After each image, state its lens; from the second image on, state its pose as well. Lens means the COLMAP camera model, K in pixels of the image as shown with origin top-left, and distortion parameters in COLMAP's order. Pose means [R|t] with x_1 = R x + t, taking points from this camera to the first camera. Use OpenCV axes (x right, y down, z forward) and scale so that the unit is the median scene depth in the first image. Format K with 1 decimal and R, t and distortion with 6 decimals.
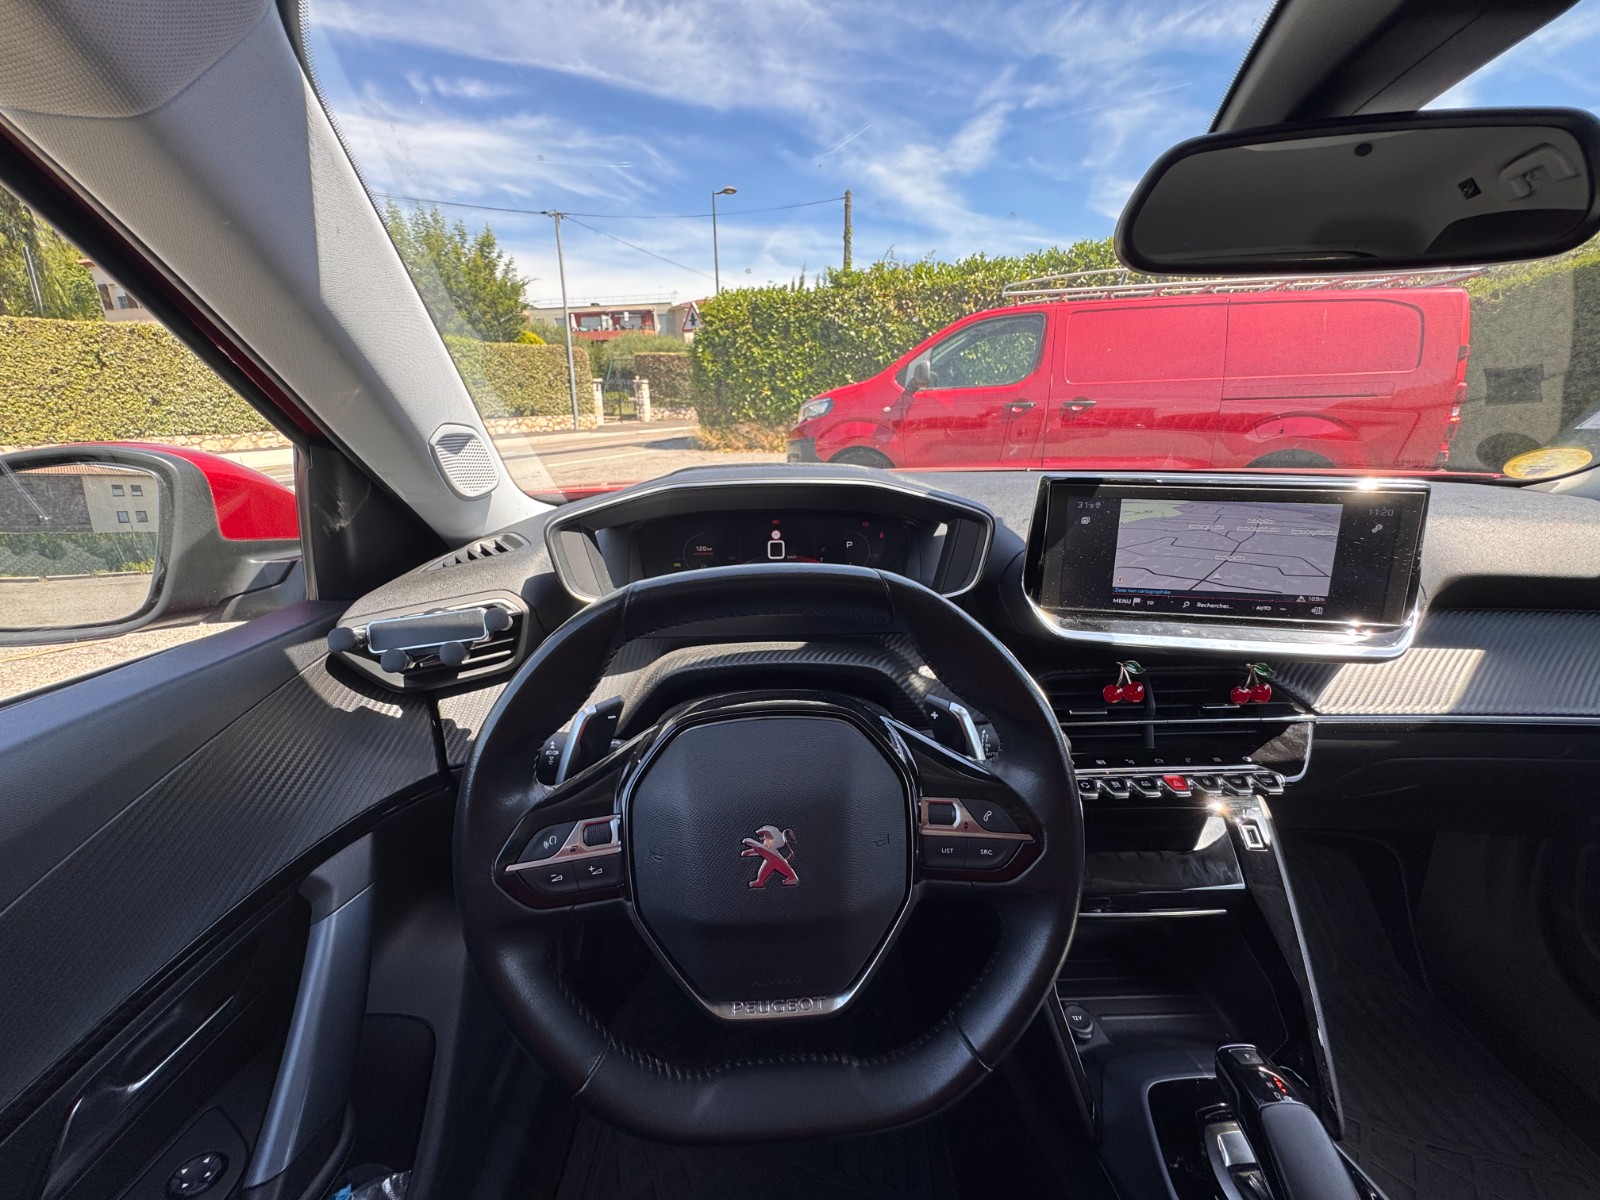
lens RADIAL K [[642.4, 0, 798.9], [0, 642.4, 596.1], [0, 0, 1]] dist [-0.005411, 0.000681]
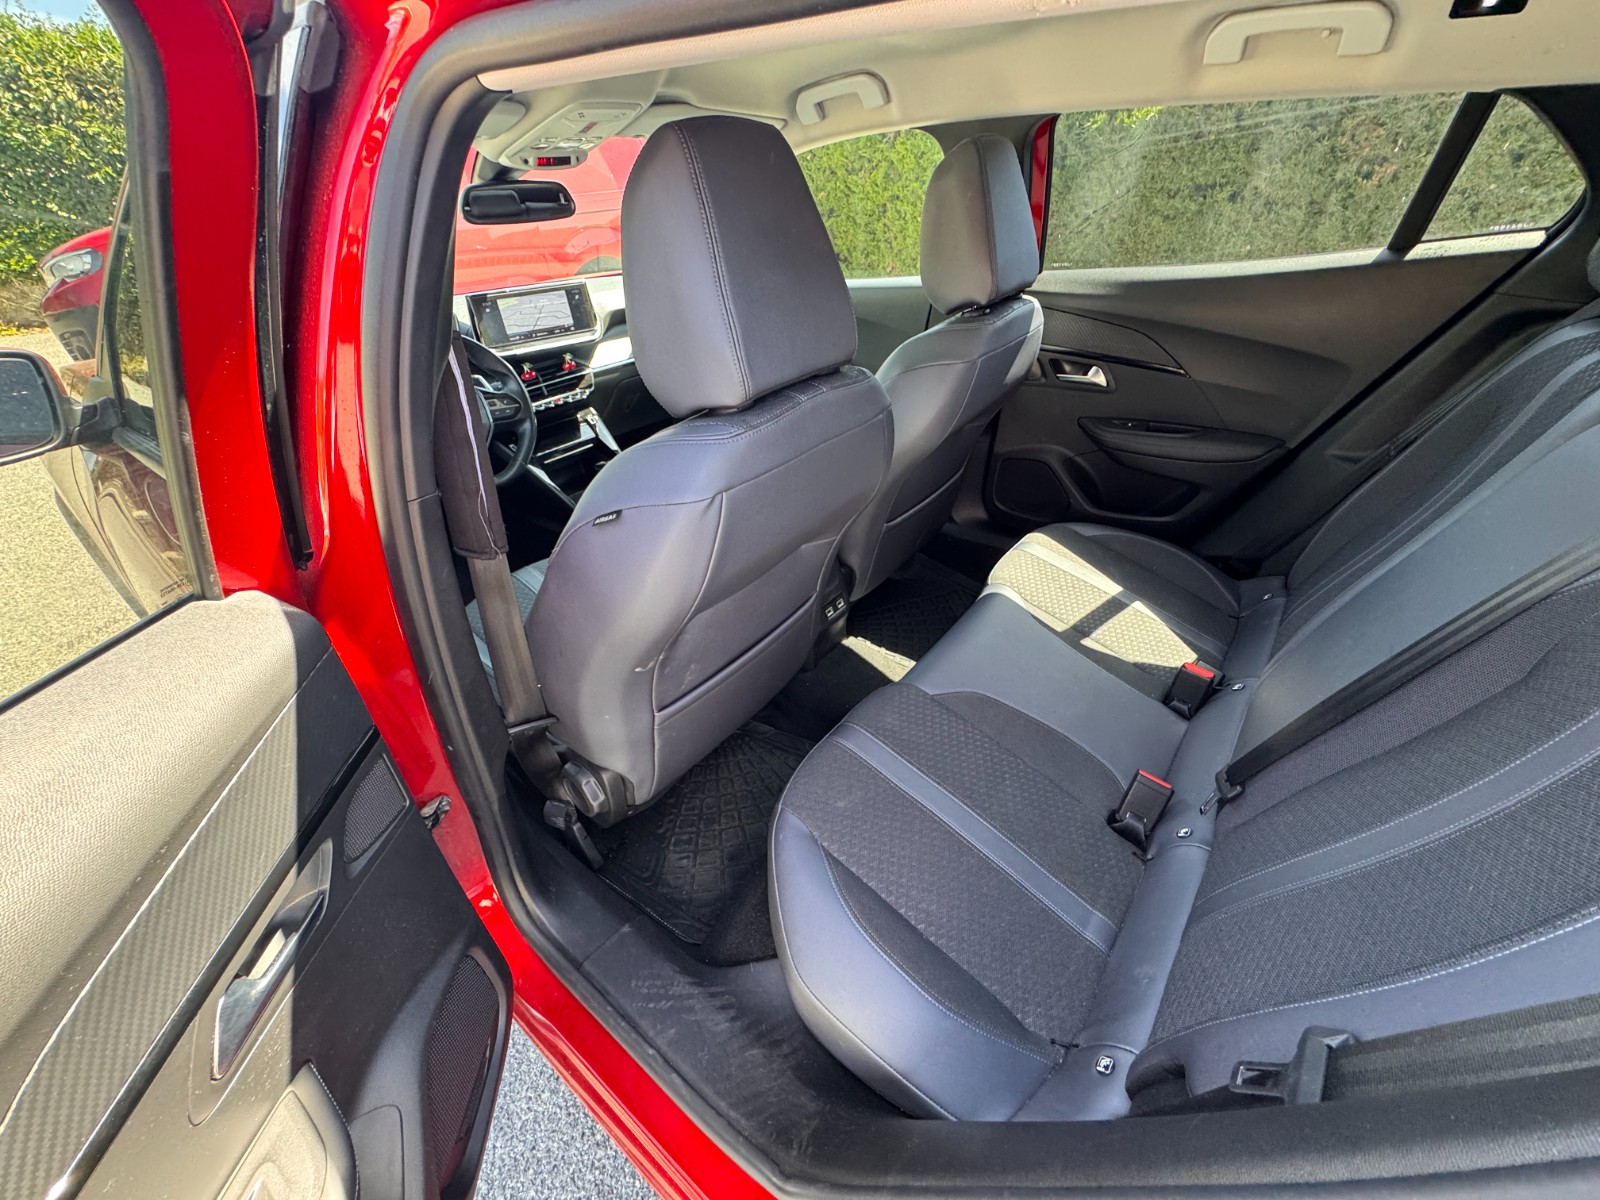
lens RADIAL K [[642.4, 0, 802.2], [0, 642.4, 595.4], [0, 0, 1]] dist [-0.005411, 0.000681]
pose [[0.624556, -0.445572, 0.641401, -0.095927], [0.276224, 0.894221, 0.352233, 0.035762], [-0.730499, -0.042819, 0.681570, -0.179706]]
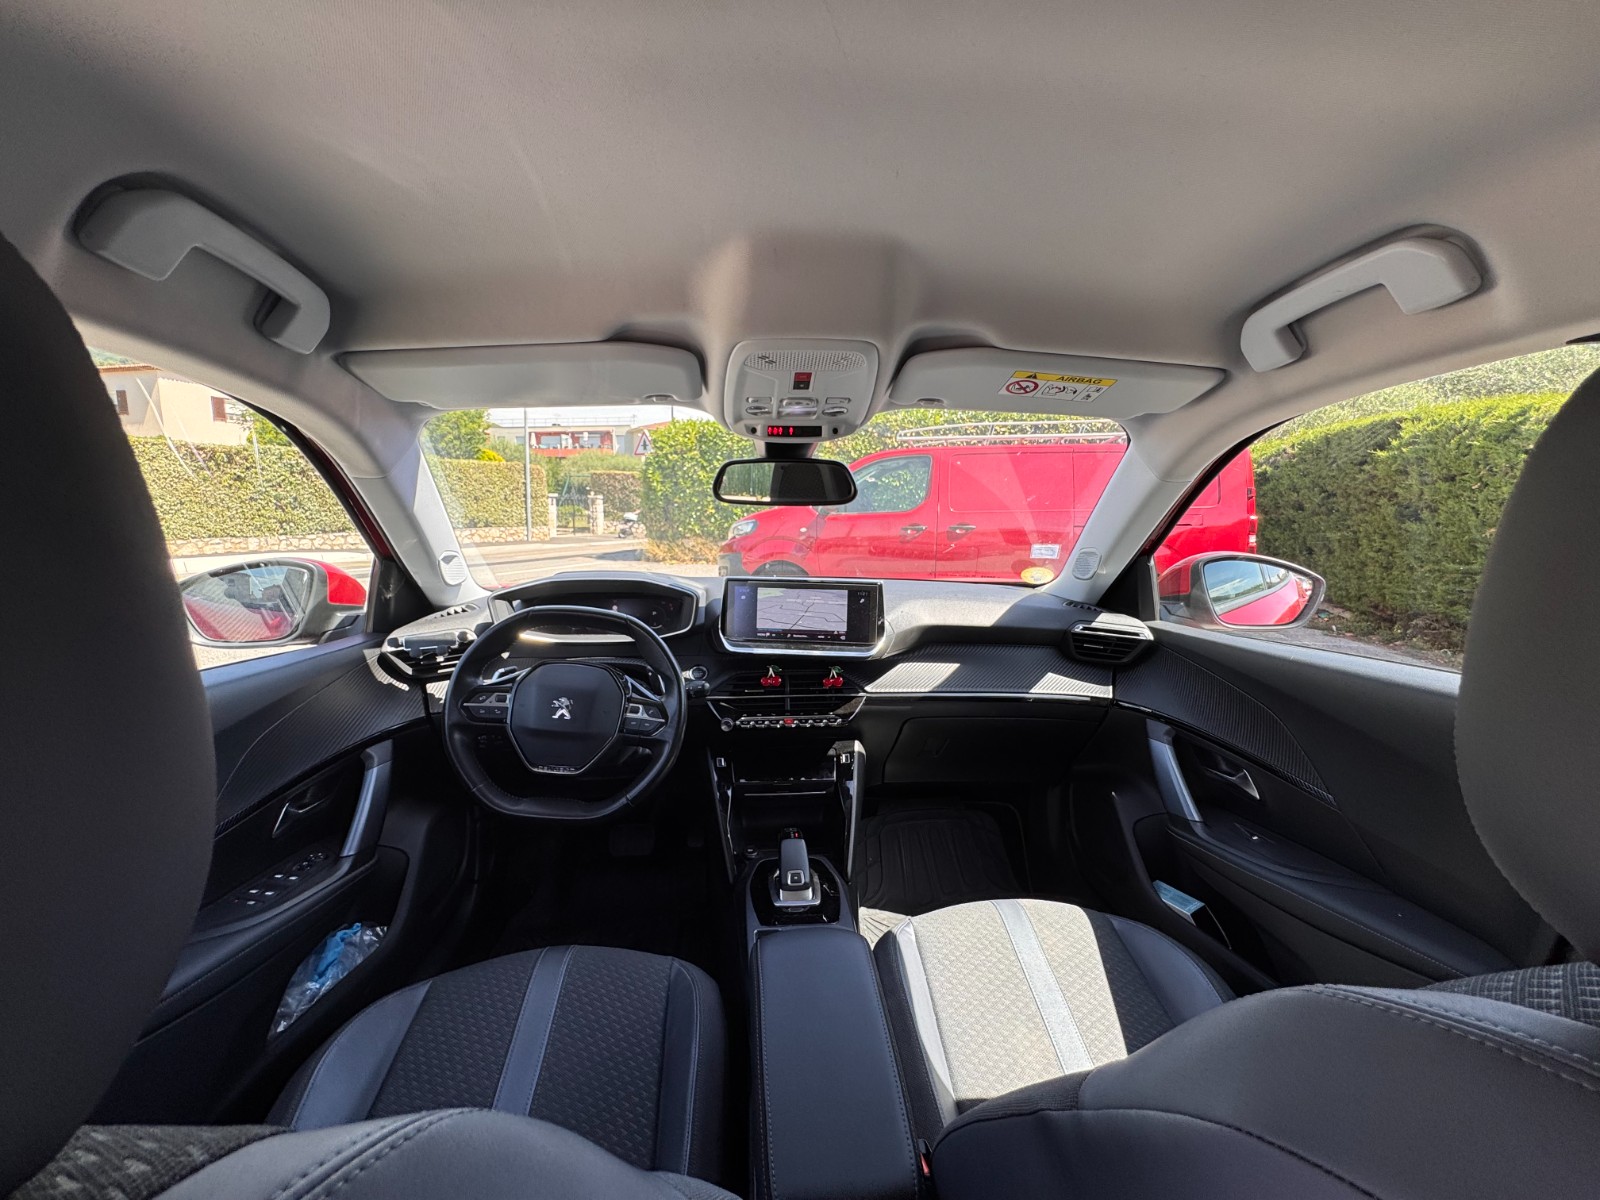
lens RADIAL K [[642.4, 0, 800.7], [0, 642.4, 598.9], [0, 0, 1]] dist [-0.005411, 0.000681]
pose [[0.997185, 0.008830, 0.074462, 0.046115], [0.003749, 0.985929, -0.167121, 0.024410], [-0.074890, 0.166930, 0.983121, -0.112420]]
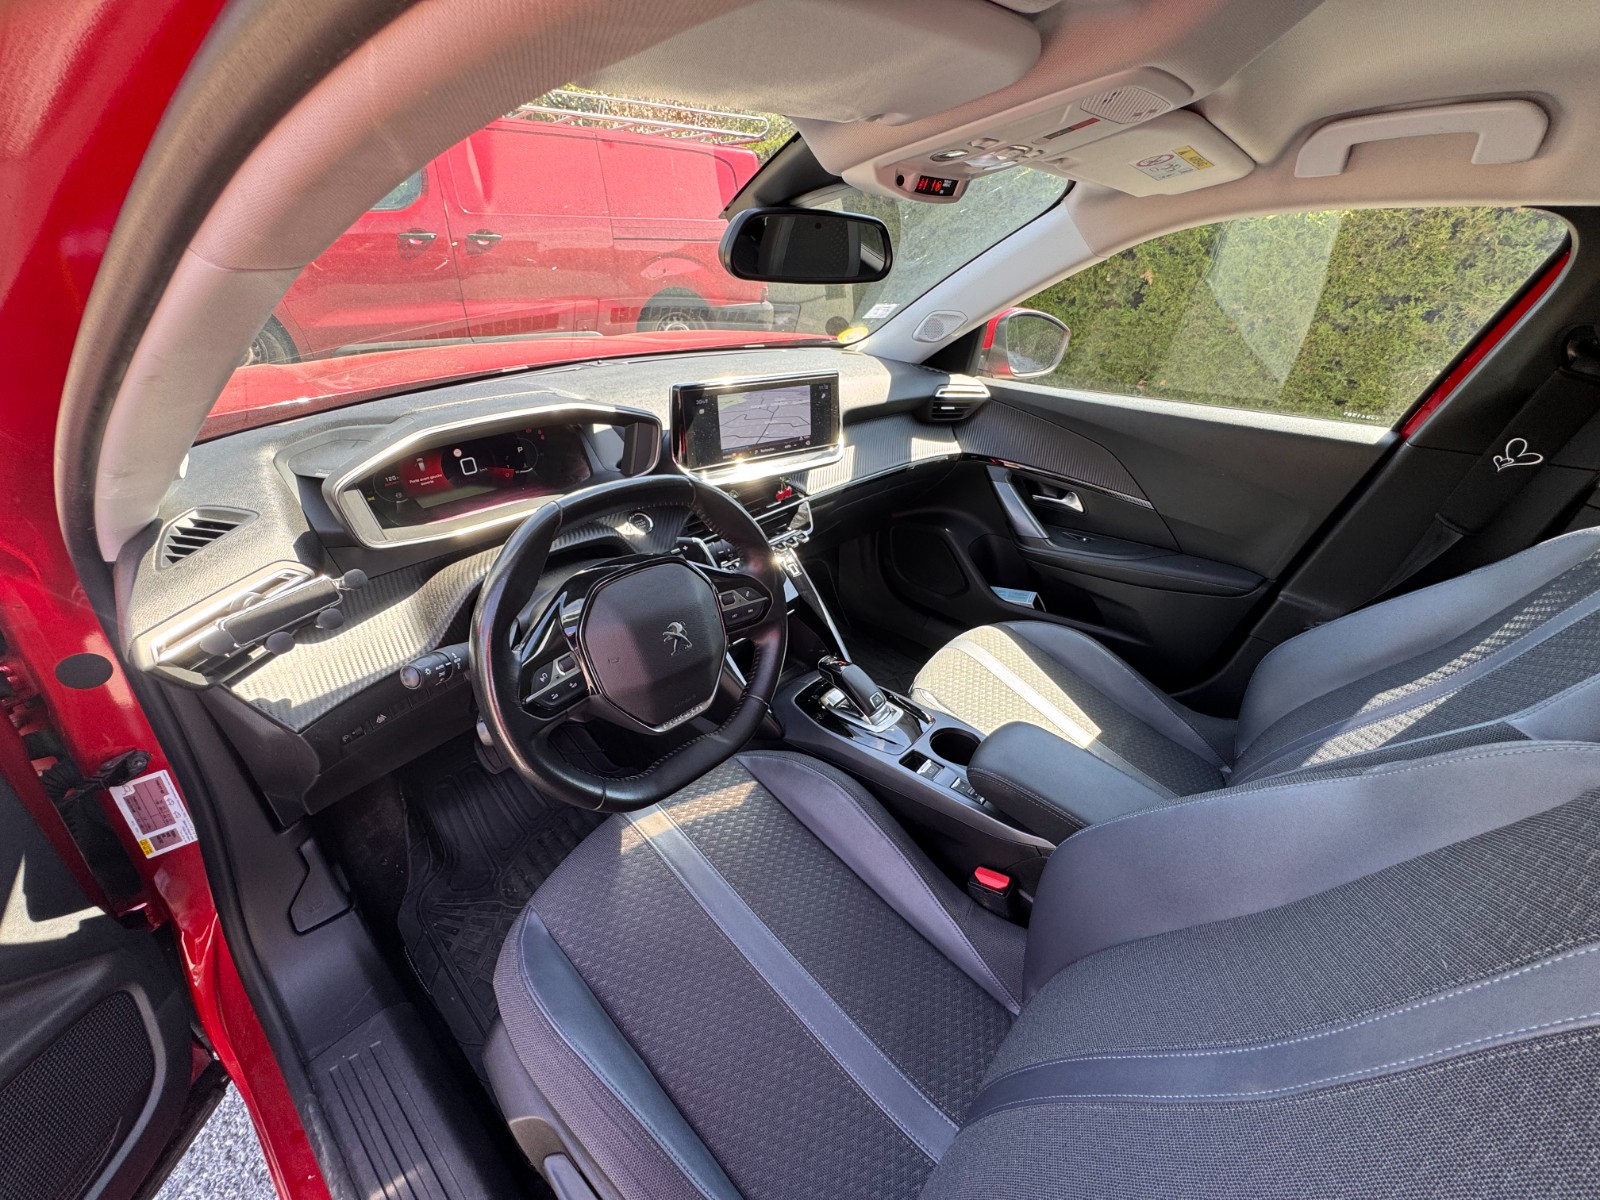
lens RADIAL K [[642.4, 0, 796.6], [0, 642.4, 598.4], [0, 0, 1]] dist [-0.005411, 0.000681]
pose [[0.665623, -0.338996, 0.664852, -0.060817], [0.167581, 0.936021, 0.309485, -0.013244], [-0.727229, -0.094584, 0.679847, -0.030860]]
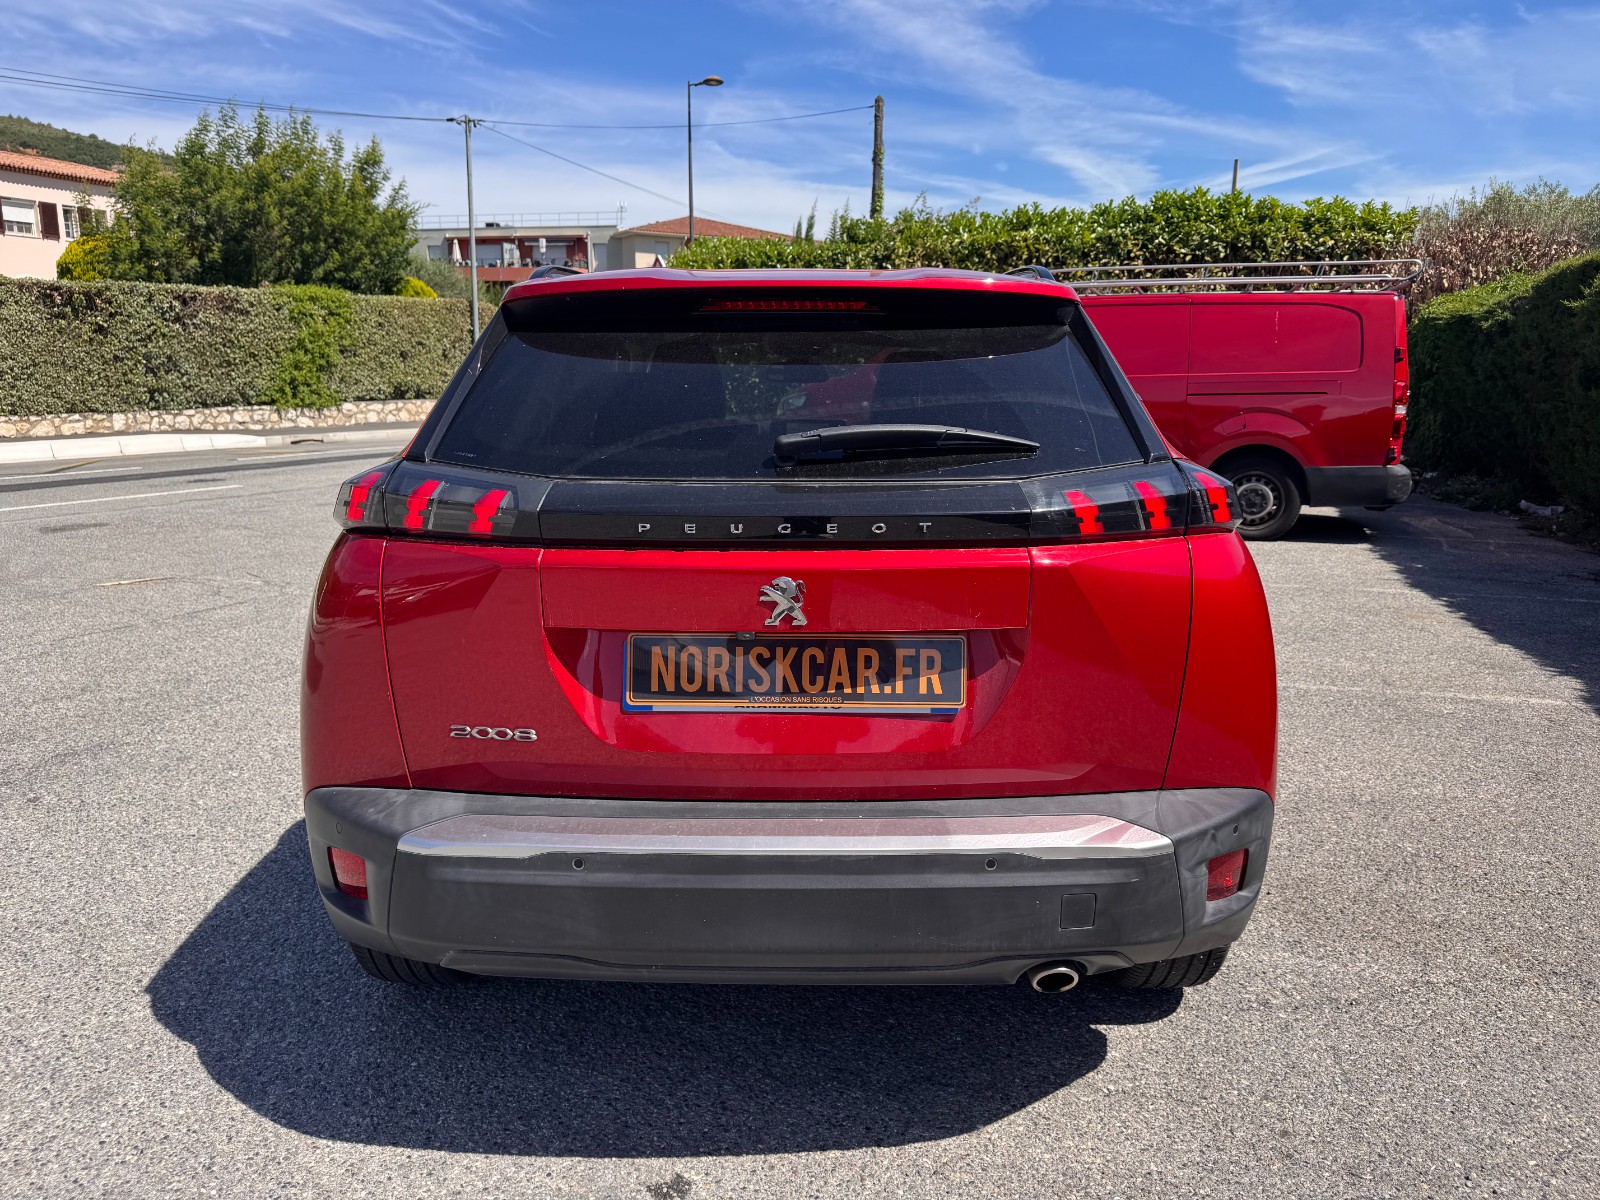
lens RADIAL K [[1157.6, 0, 810.6], [0, 1157.6, 589.1], [0, 0, 1]] dist [0.017571, -0.025879]
pose [[0.999802, 0.017554, -0.009402, 0.068045], [-0.018529, 0.993045, -0.116269, 0.189177], [0.007296, 0.116420, 0.993173, -0.671079]]
